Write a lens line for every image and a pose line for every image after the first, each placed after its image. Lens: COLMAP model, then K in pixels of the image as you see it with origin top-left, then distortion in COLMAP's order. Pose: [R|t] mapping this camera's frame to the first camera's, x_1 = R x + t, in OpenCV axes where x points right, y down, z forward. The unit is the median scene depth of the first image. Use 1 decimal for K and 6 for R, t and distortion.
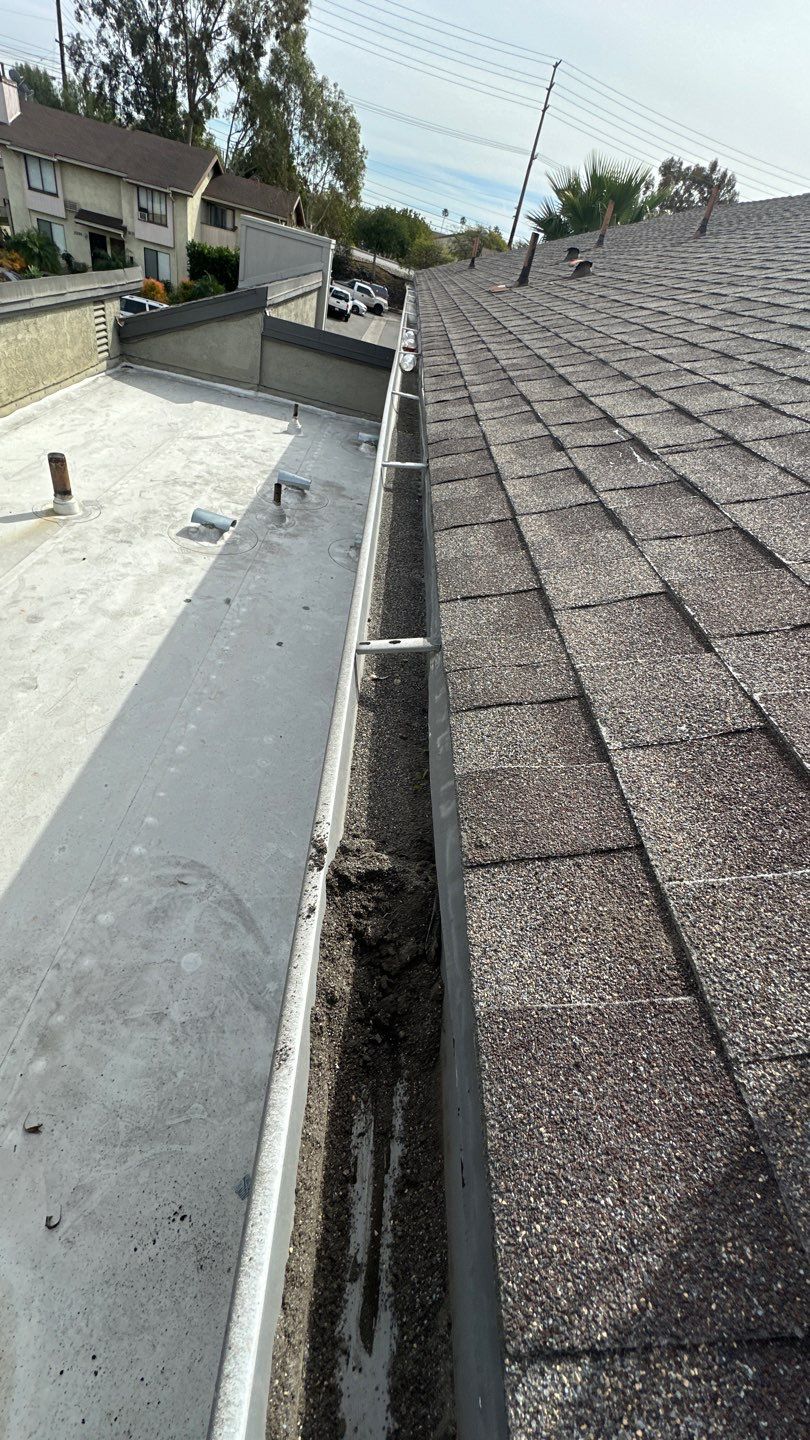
lens RADIAL K [[558.2, 0, 405.0], [0, 558.2, 720.0], [0, 0, 1]] dist [-0.006333, 0.000206]
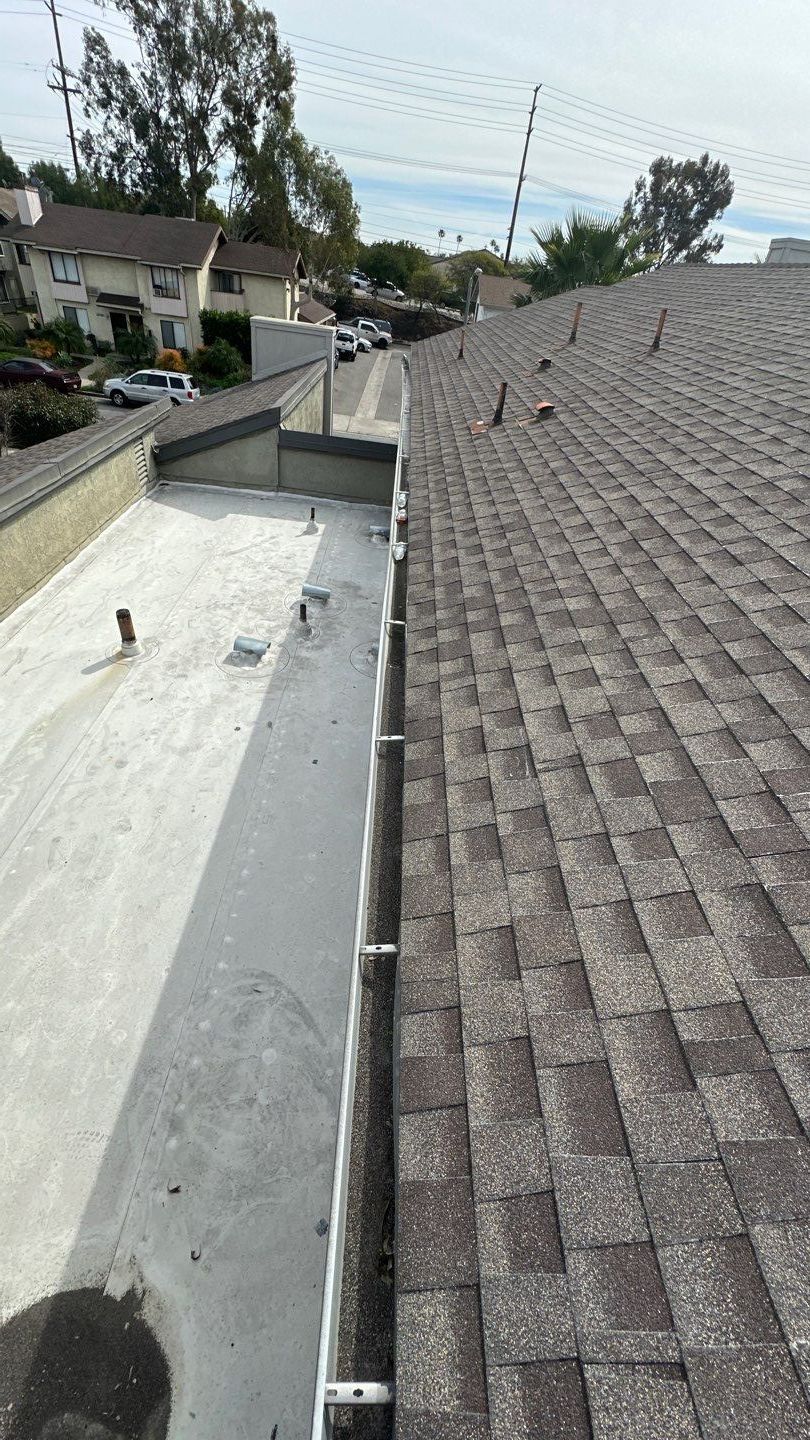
lens RADIAL K [[558.2, 0, 405.0], [0, 558.2, 720.0], [0, 0, 1]] dist [-0.006333, 0.000206]
pose [[0.994861, -0.078950, -0.063399, 0.032396], [0.077376, 0.996639, -0.026917, -0.109217], [0.065311, 0.021873, 0.997625, -0.118433]]
